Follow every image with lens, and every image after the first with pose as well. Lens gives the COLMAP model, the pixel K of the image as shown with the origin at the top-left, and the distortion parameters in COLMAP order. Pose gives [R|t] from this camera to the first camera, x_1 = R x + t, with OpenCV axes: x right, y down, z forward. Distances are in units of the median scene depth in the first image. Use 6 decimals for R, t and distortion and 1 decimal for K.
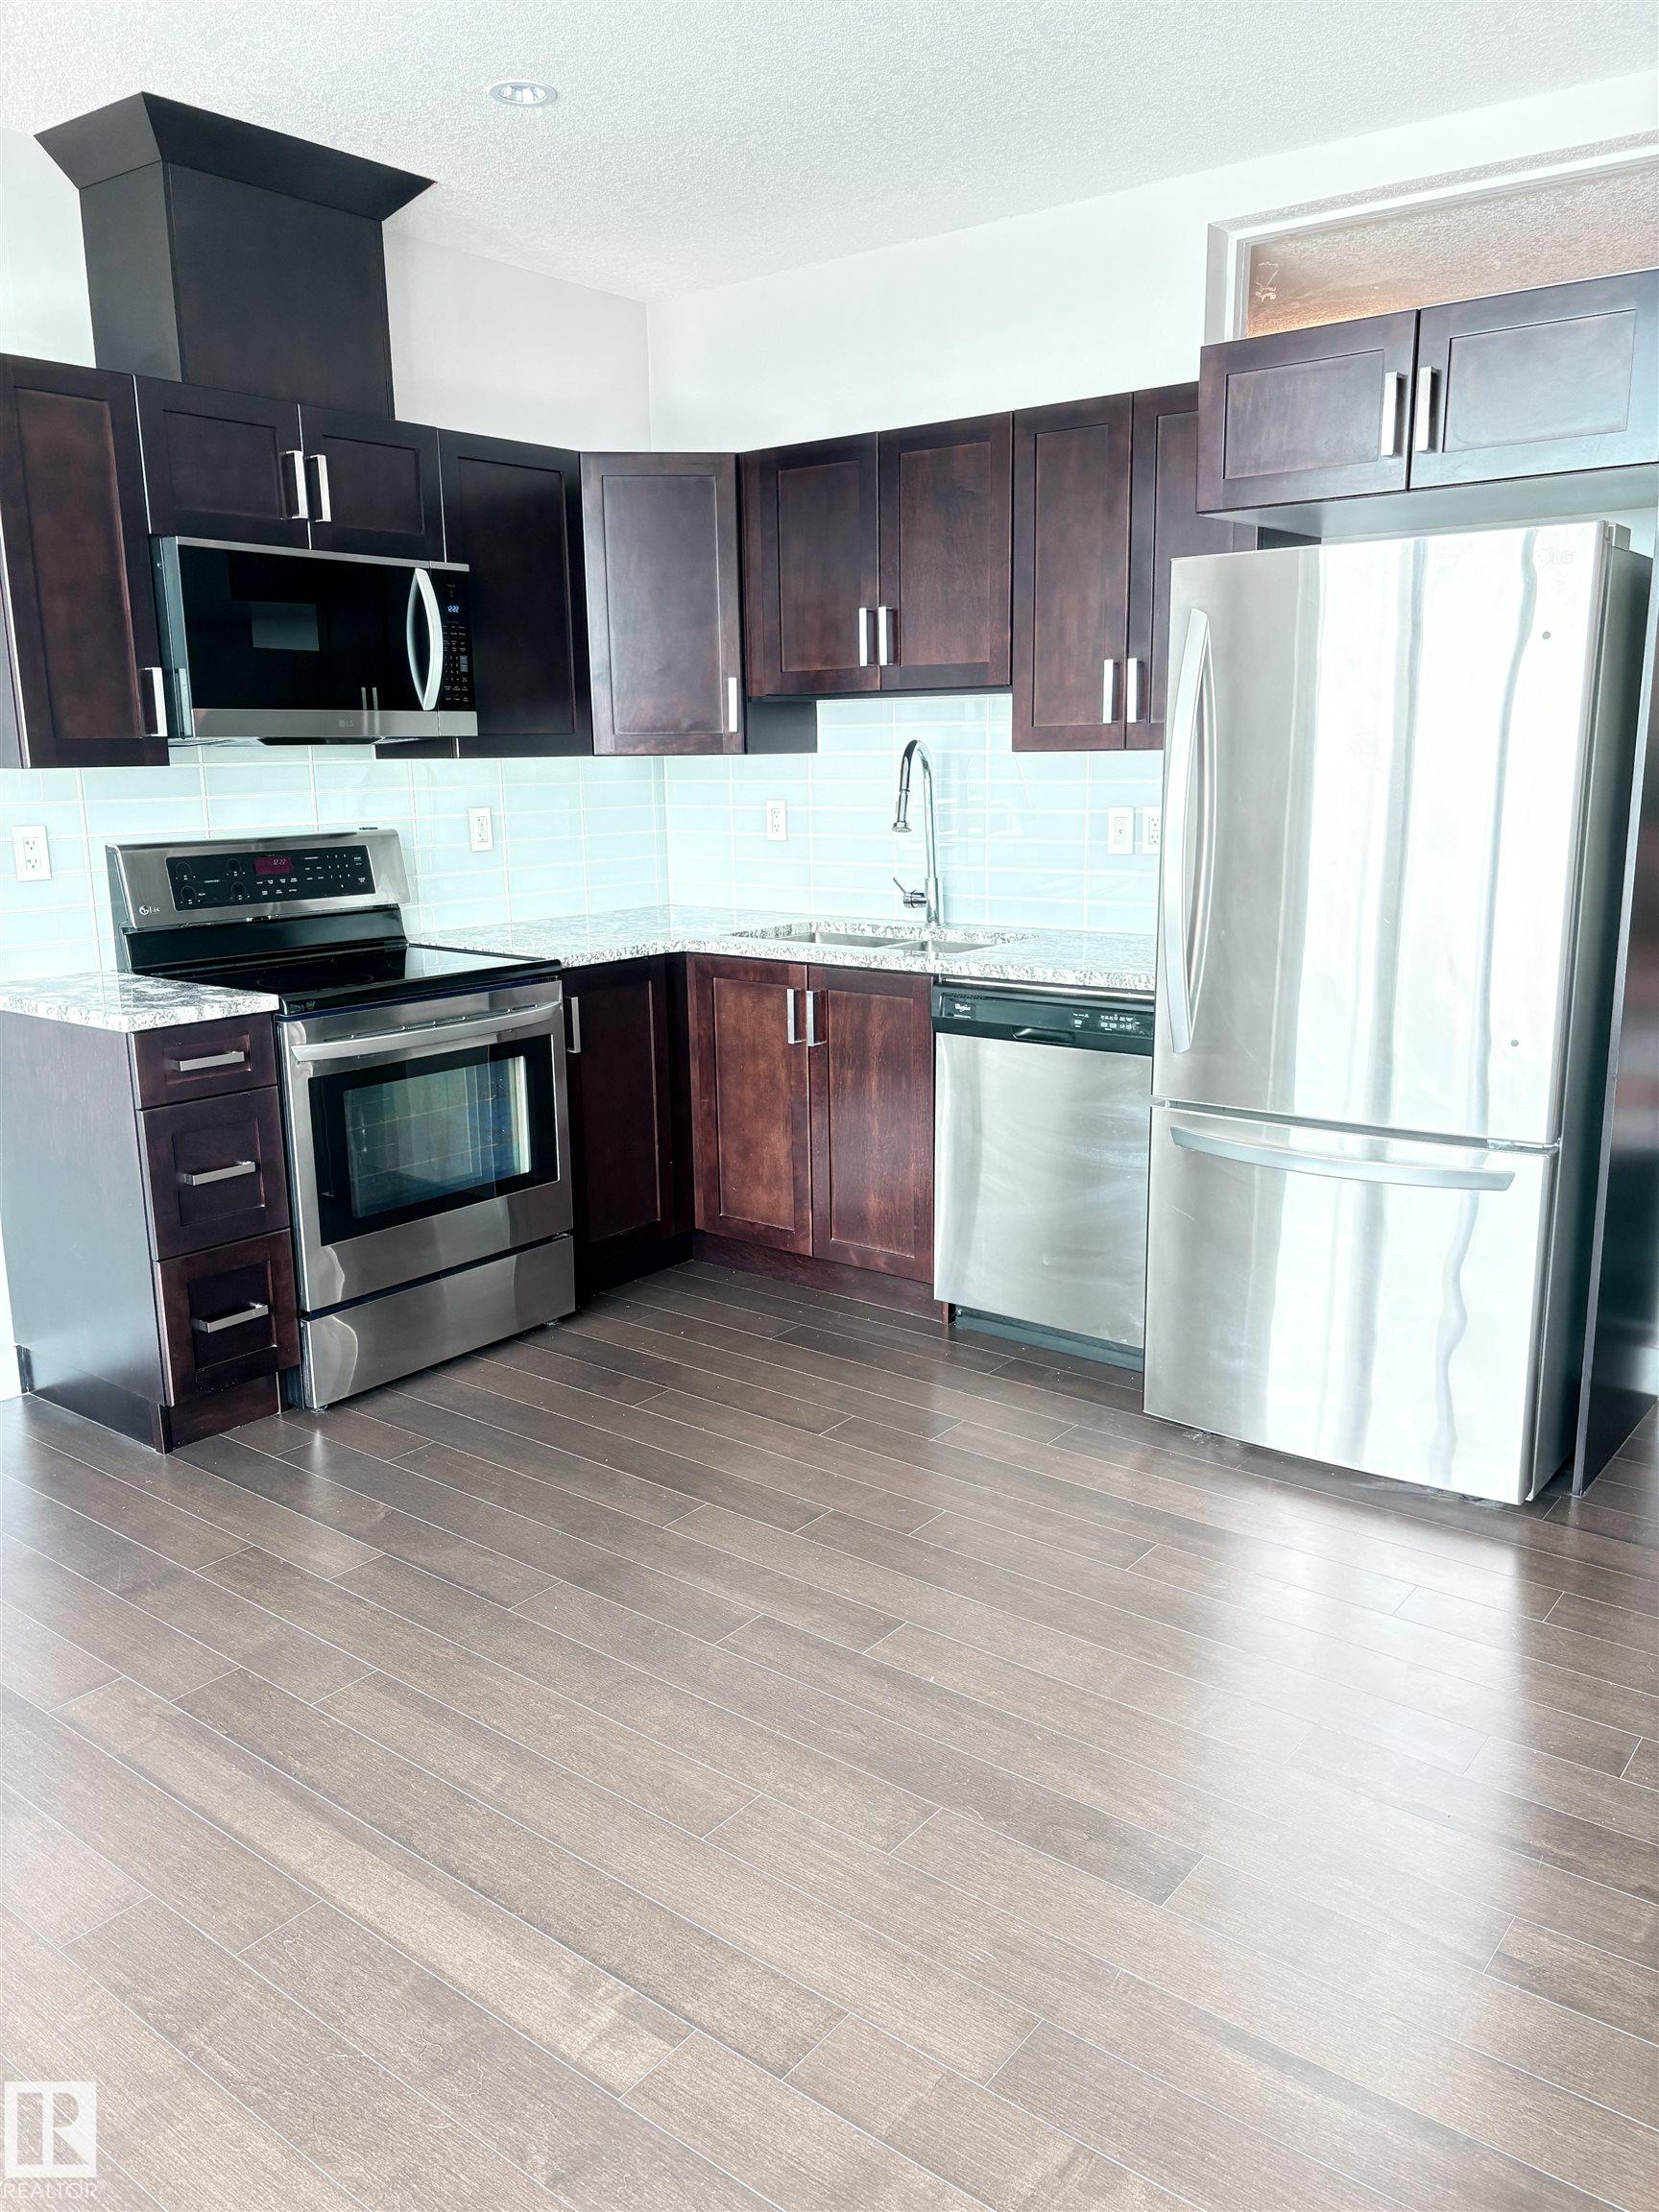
lens RADIAL K [[1674.7, 0, 825.7], [0, 1674.7, 1110.6], [0, 0, 1]] dist [0.055322, -0.064112]
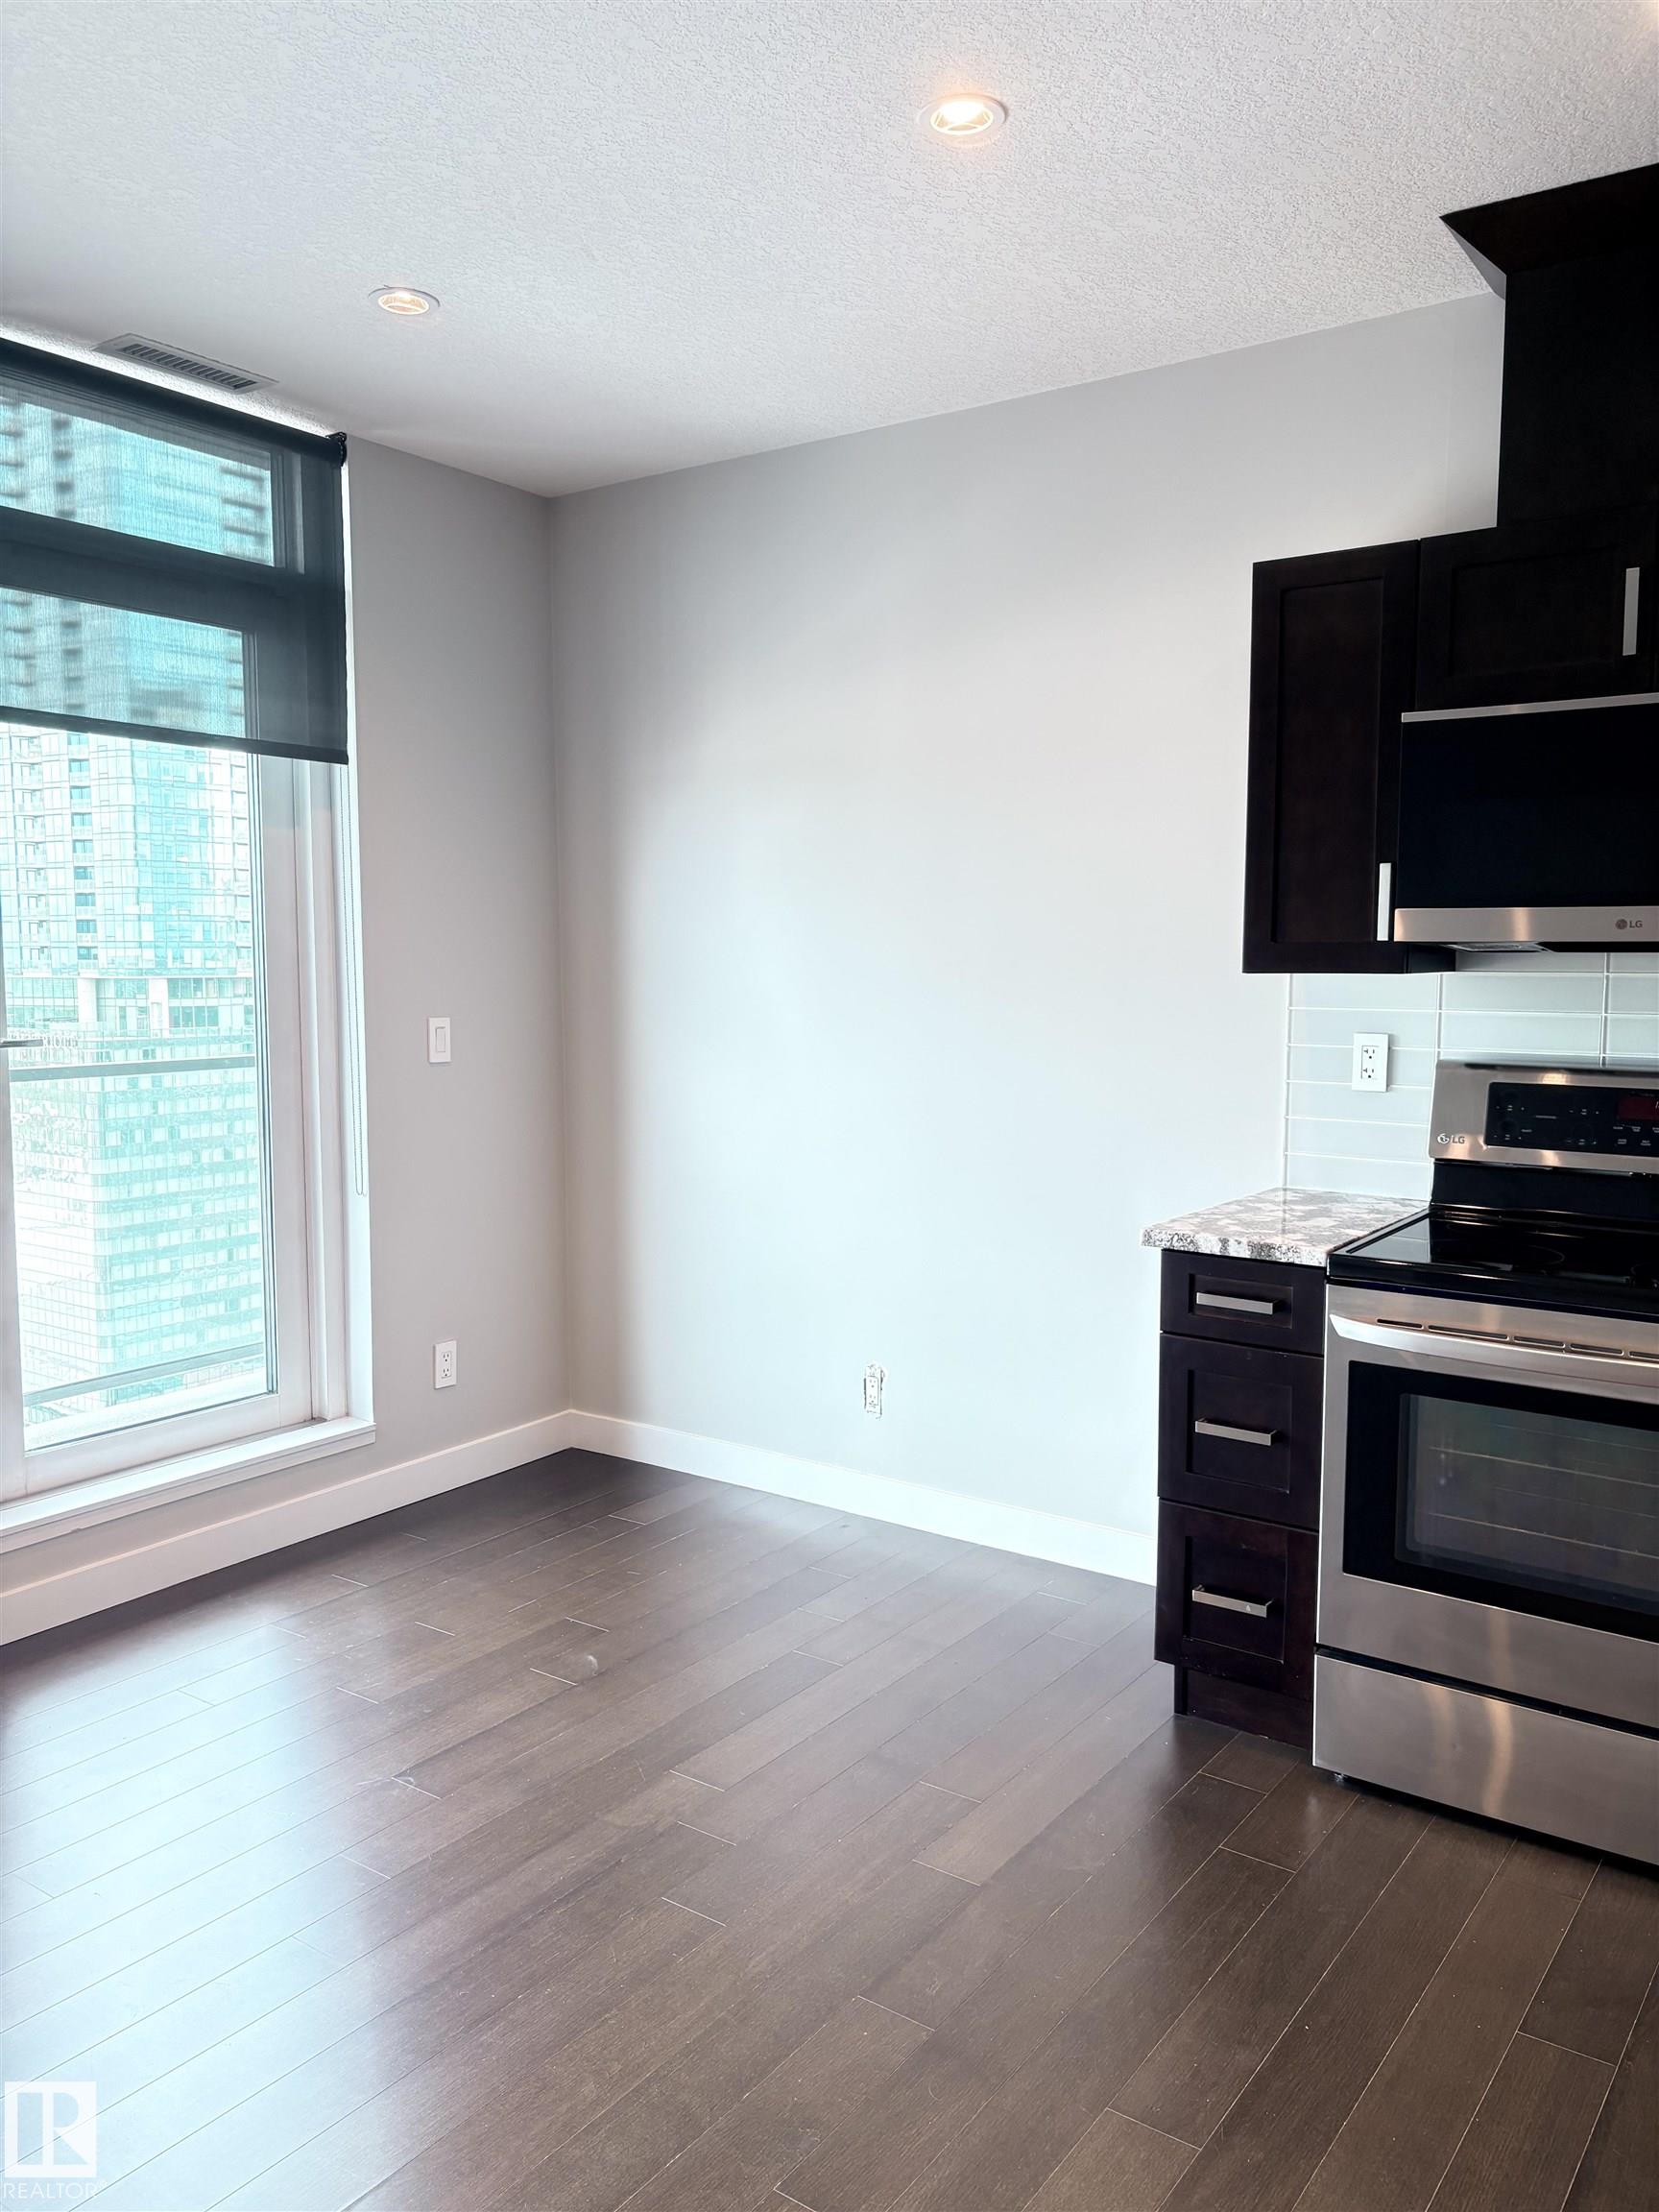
lens RADIAL K [[1674.7, 0, 826.9], [0, 1674.7, 1114.2], [0, 0, 1]] dist [0.055322, -0.064112]
pose [[0.045641, 0.108184, -0.993083, 0.419971], [-0.216858, 0.971485, 0.095864, -0.140705], [0.975136, 0.210983, 0.067800, 0.615406]]
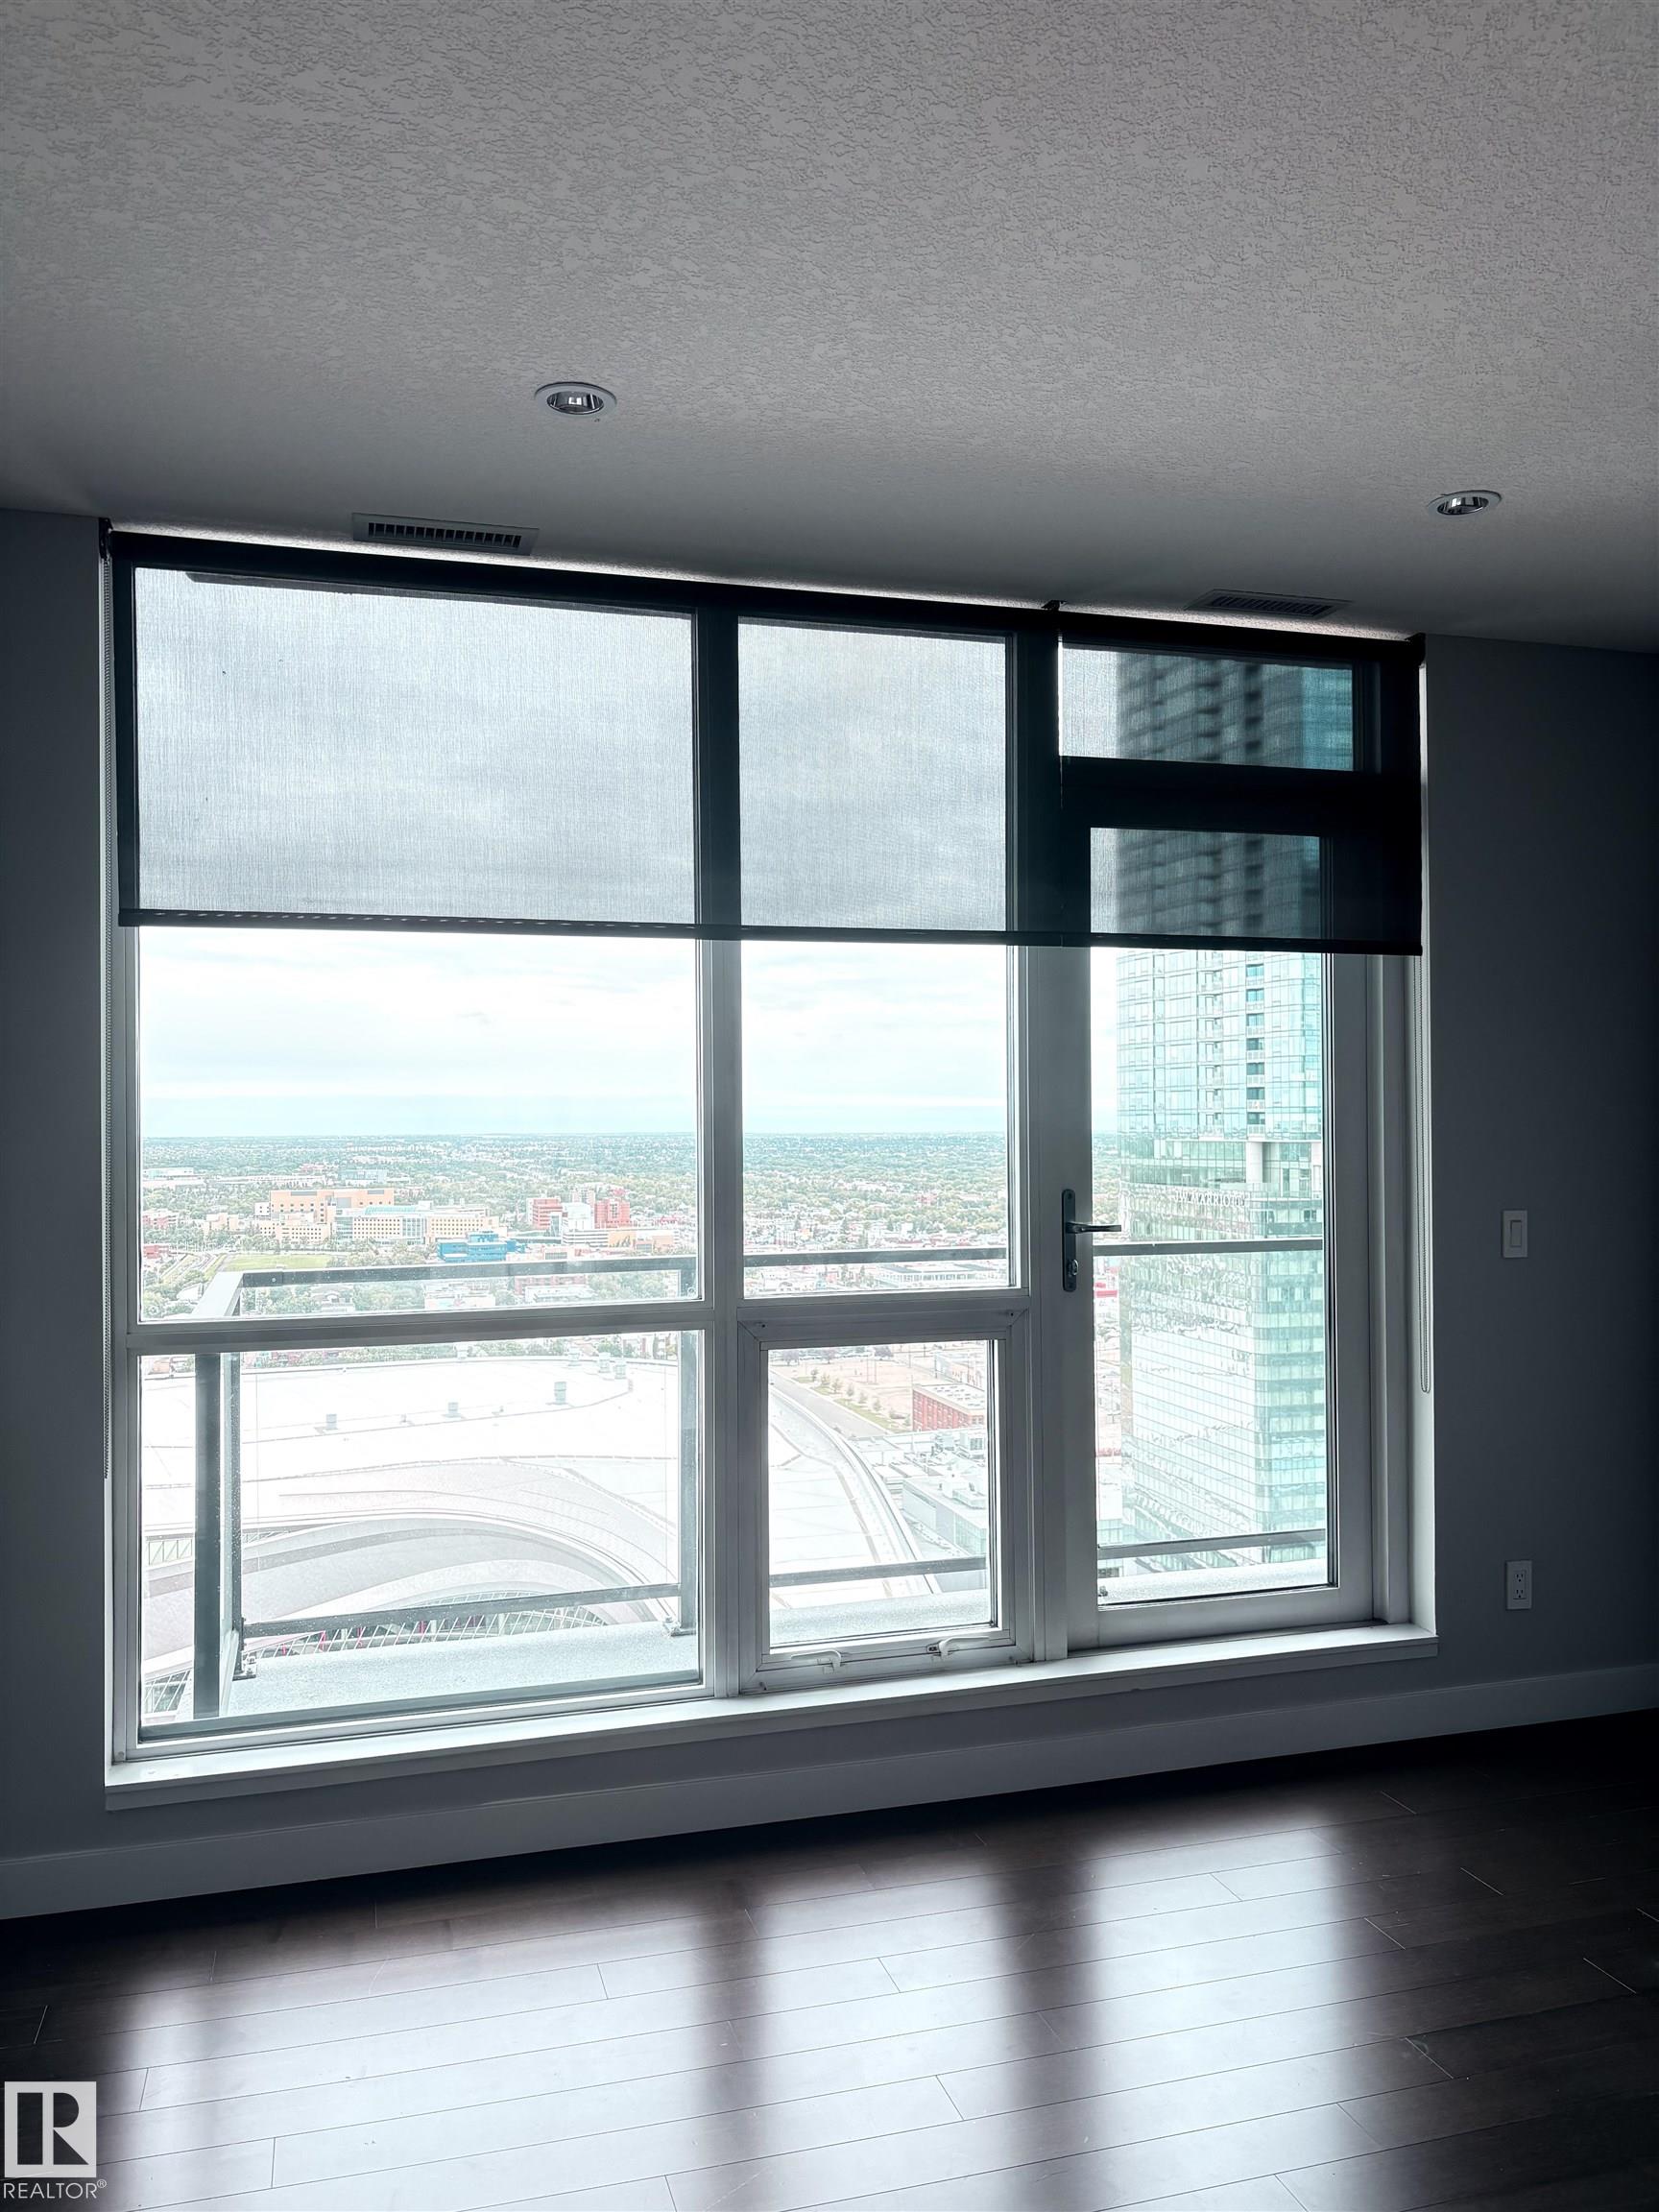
lens RADIAL K [[1674.7, 0, 830.4], [0, 1674.7, 1112.7], [0, 0, 1]] dist [0.055322, -0.064112]
pose [[-0.576125, 0.014141, -0.817240, 0.405239], [-0.160557, 0.978413, 0.130117, -0.168906], [0.801437, 0.206177, -0.561417, 0.664438]]
